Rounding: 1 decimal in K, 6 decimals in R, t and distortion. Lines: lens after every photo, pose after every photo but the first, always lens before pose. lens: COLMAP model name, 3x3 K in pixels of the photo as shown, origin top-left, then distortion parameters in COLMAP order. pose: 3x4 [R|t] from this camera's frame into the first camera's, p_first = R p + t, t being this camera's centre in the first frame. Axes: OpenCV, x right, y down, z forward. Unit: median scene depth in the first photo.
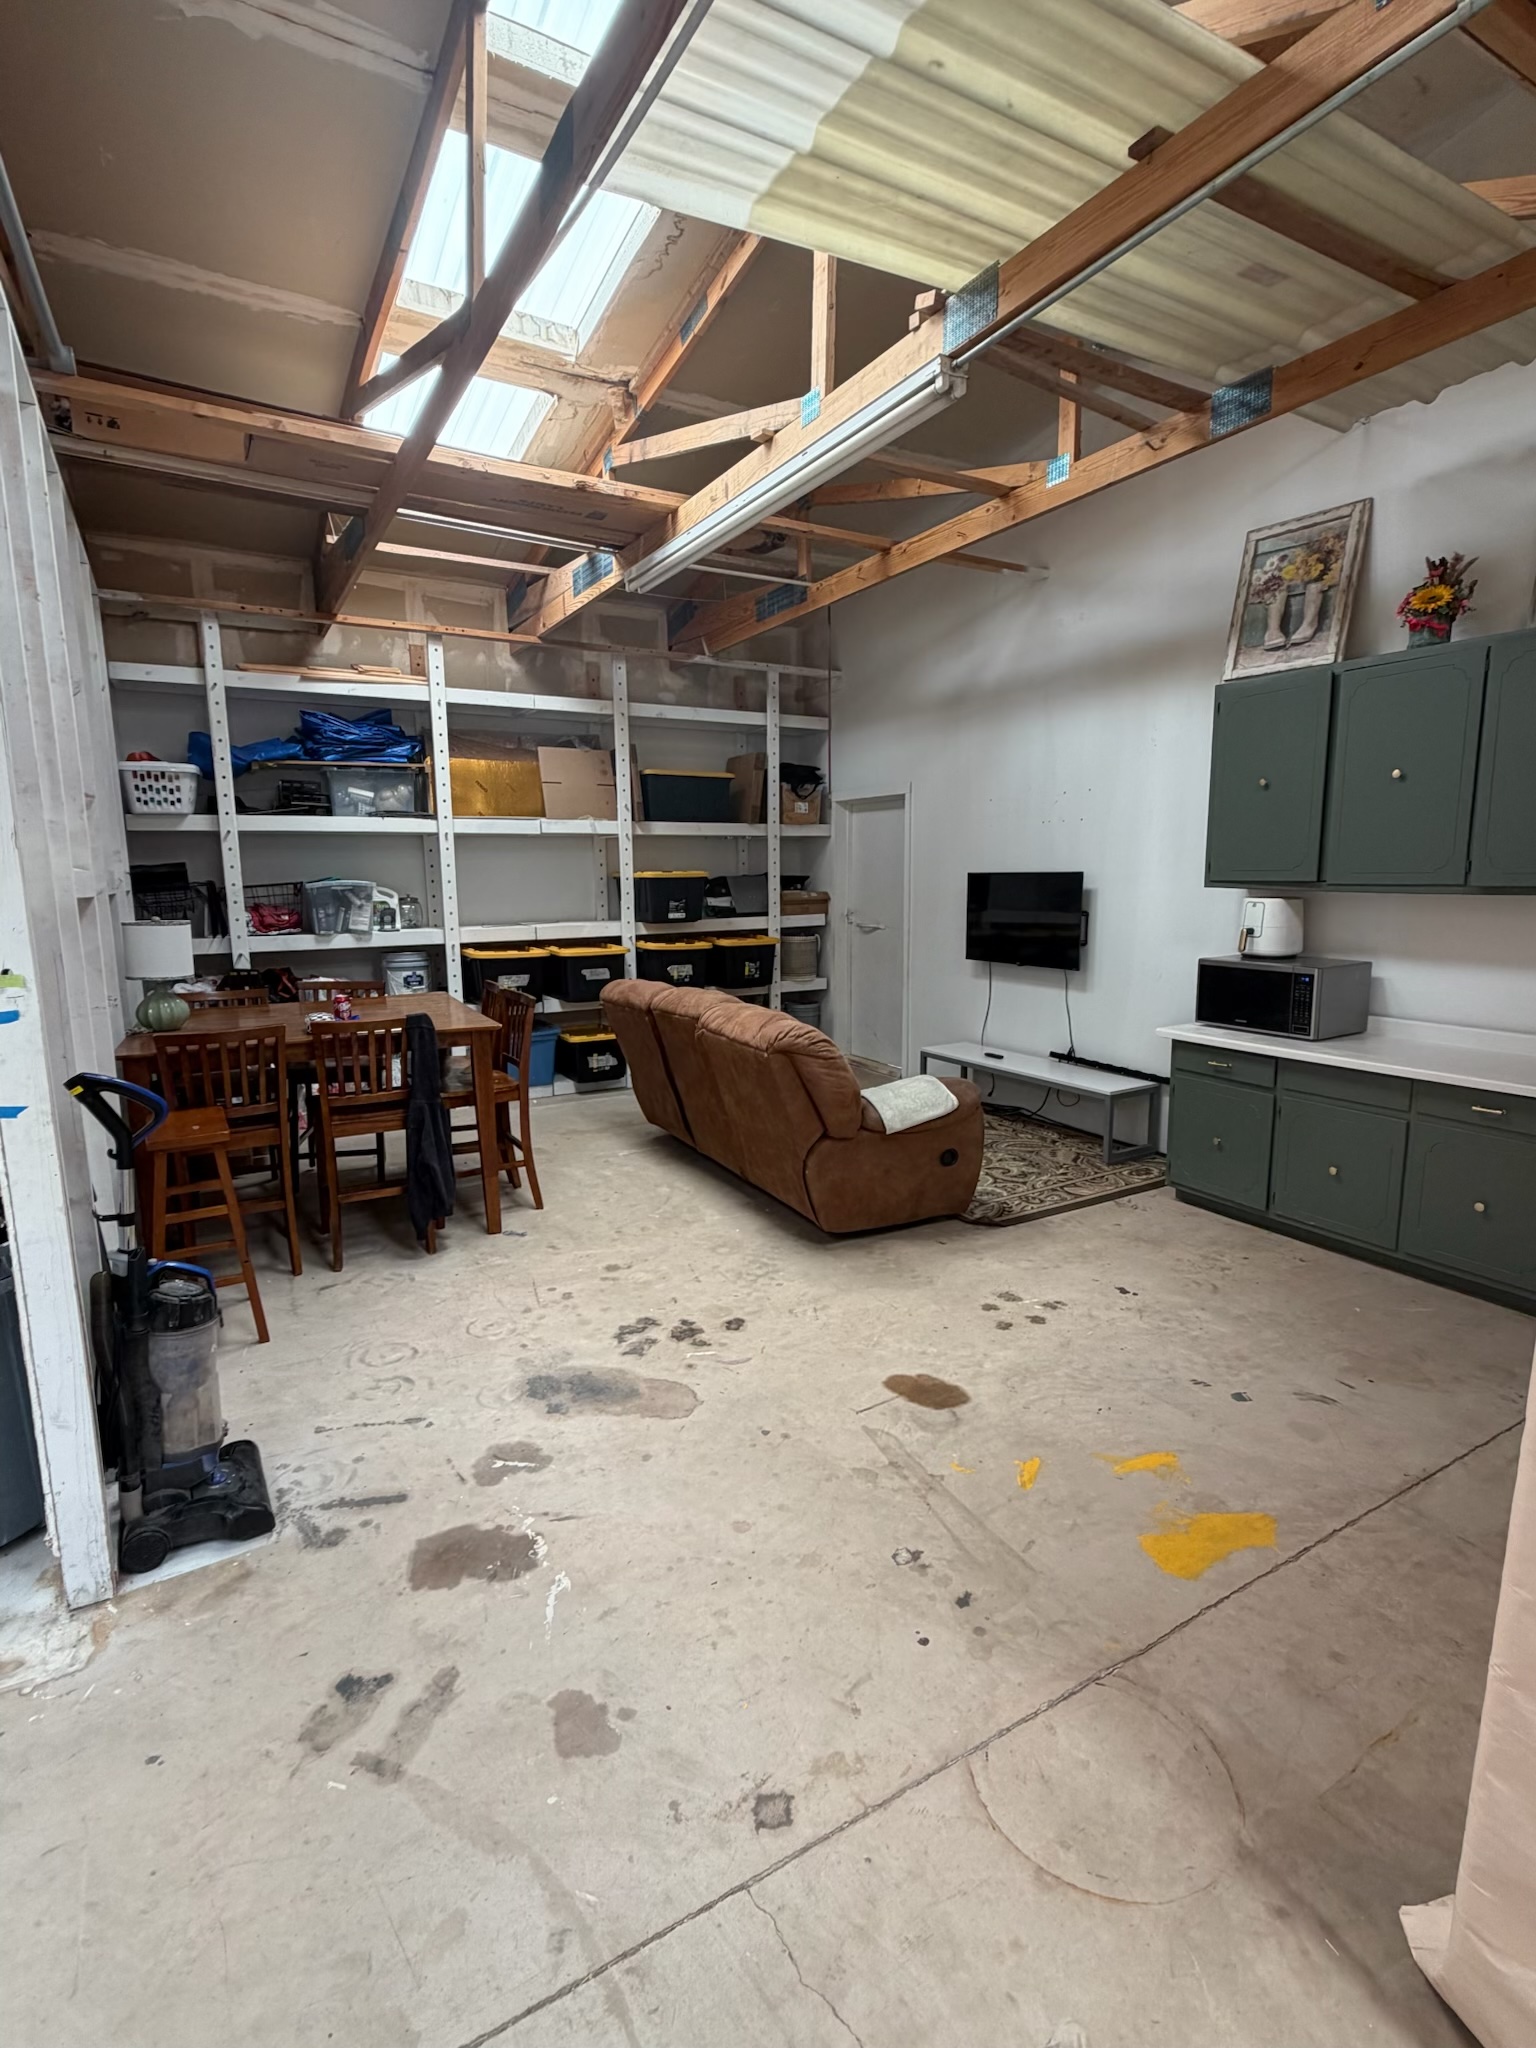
lens RADIAL K [[979.5, 0, 761.3], [0, 979.5, 1023.9], [0, 0, 1]] dist [-0.002232, -0.000679]
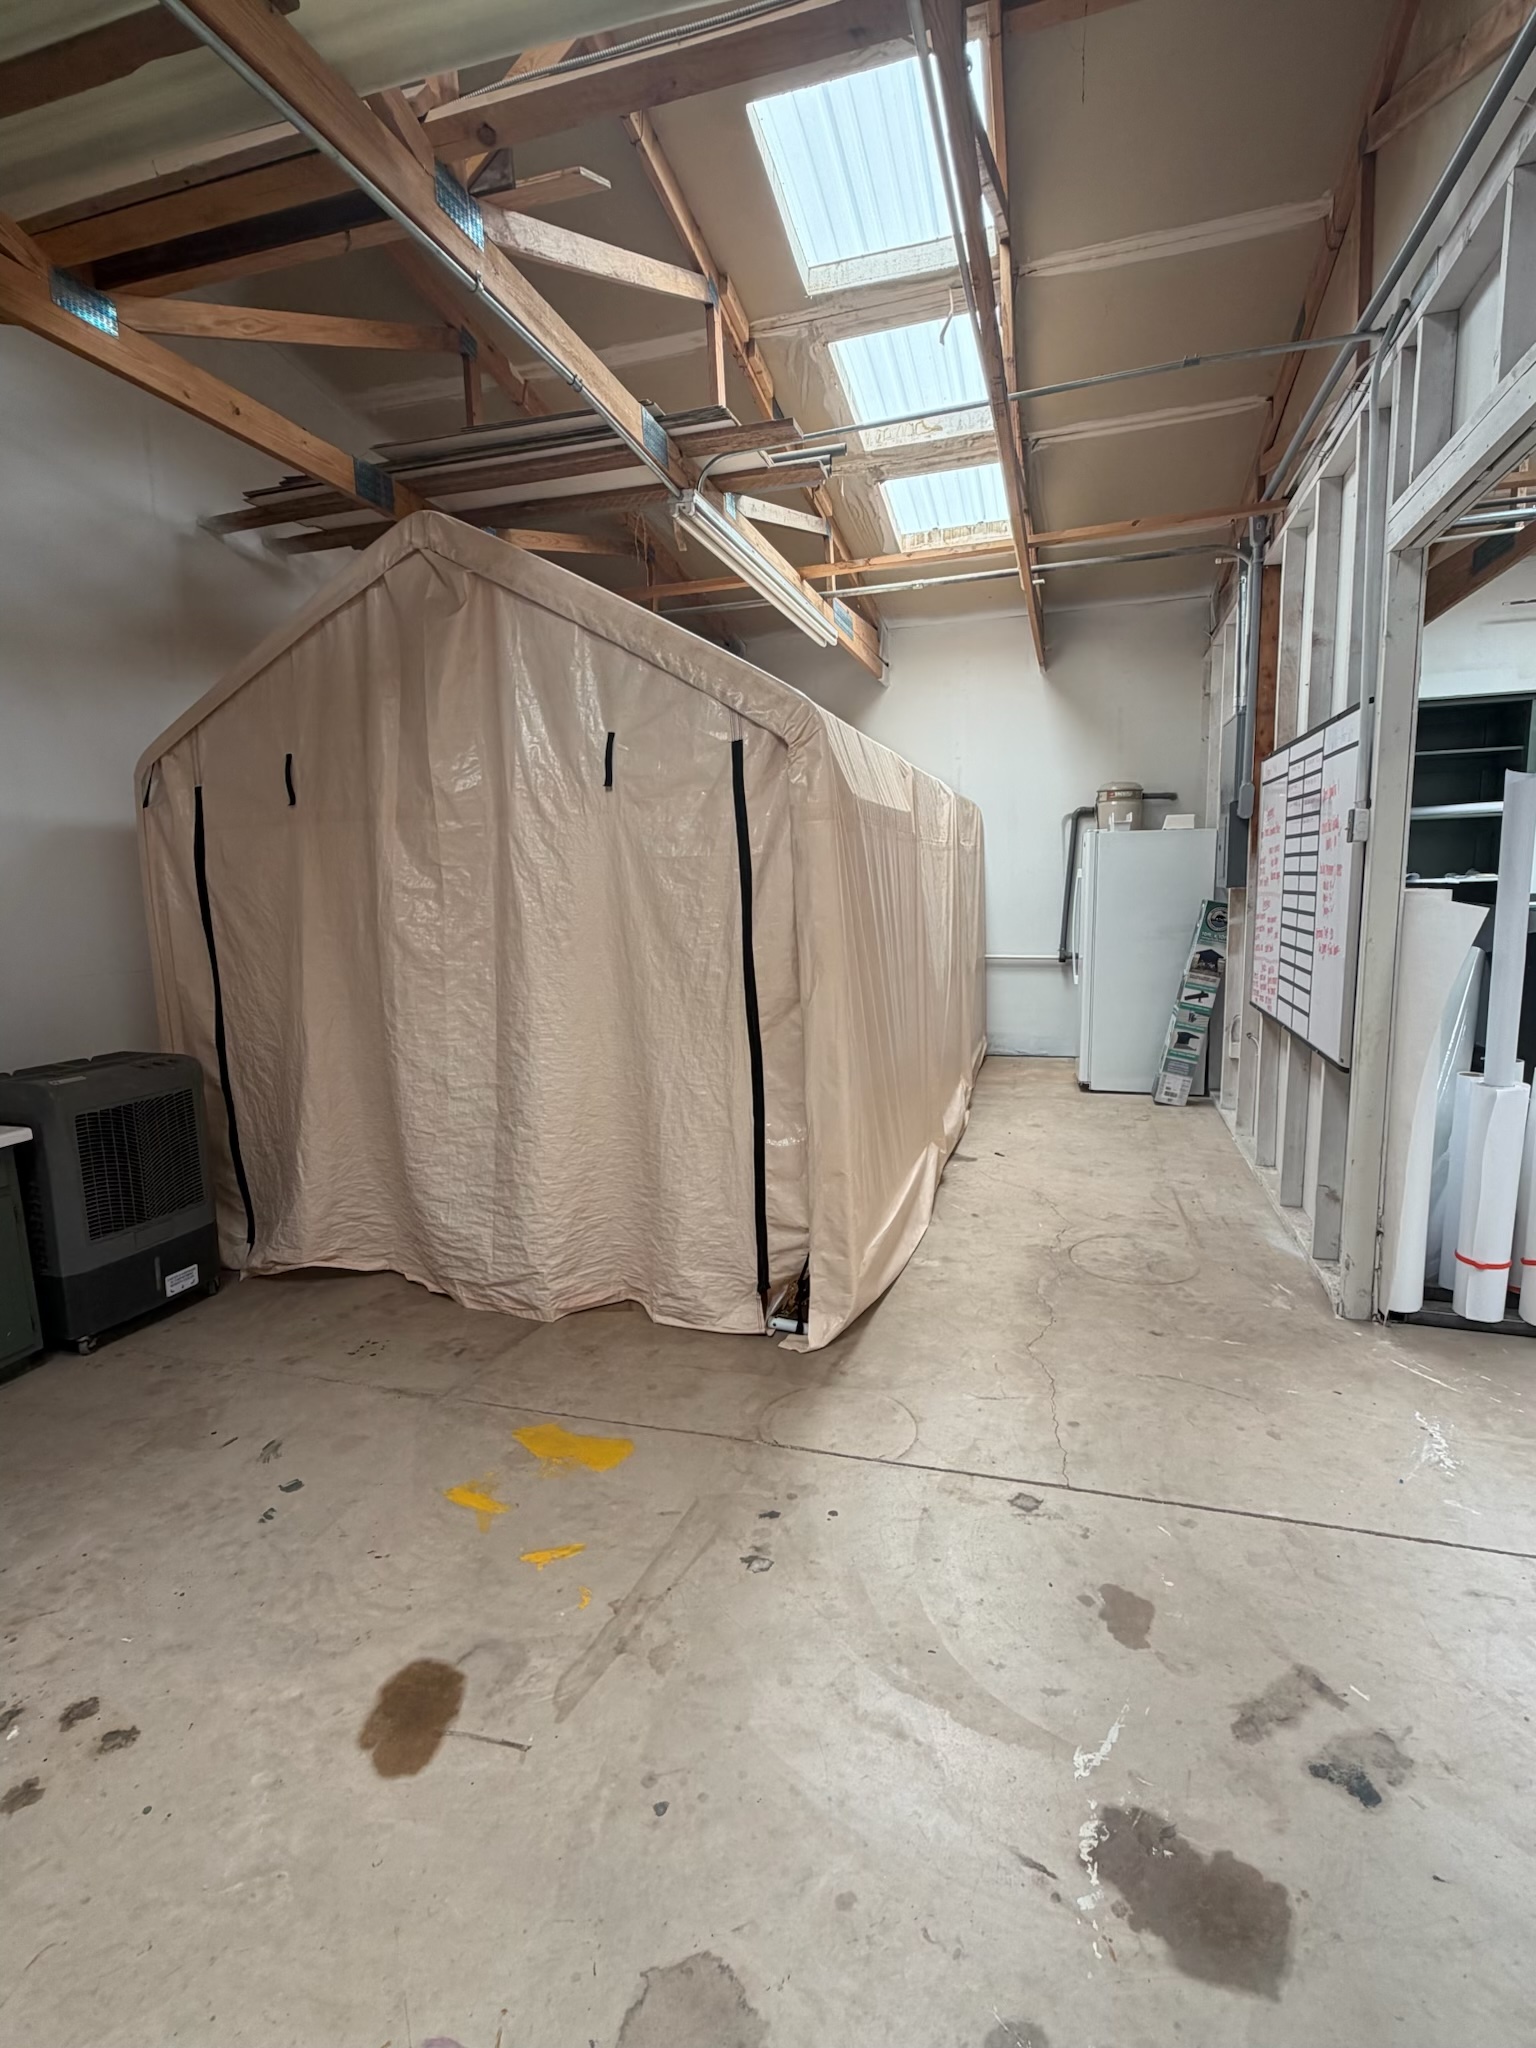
lens RADIAL K [[979.5, 0, 770.3], [0, 979.5, 1024.1], [0, 0, 1]] dist [-0.002232, -0.000679]
pose [[-0.684450, -0.077992, 0.724876, -0.570181], [0.148129, 0.958646, 0.243013, -0.234344], [-0.713853, 0.273705, -0.644593, 1.564977]]
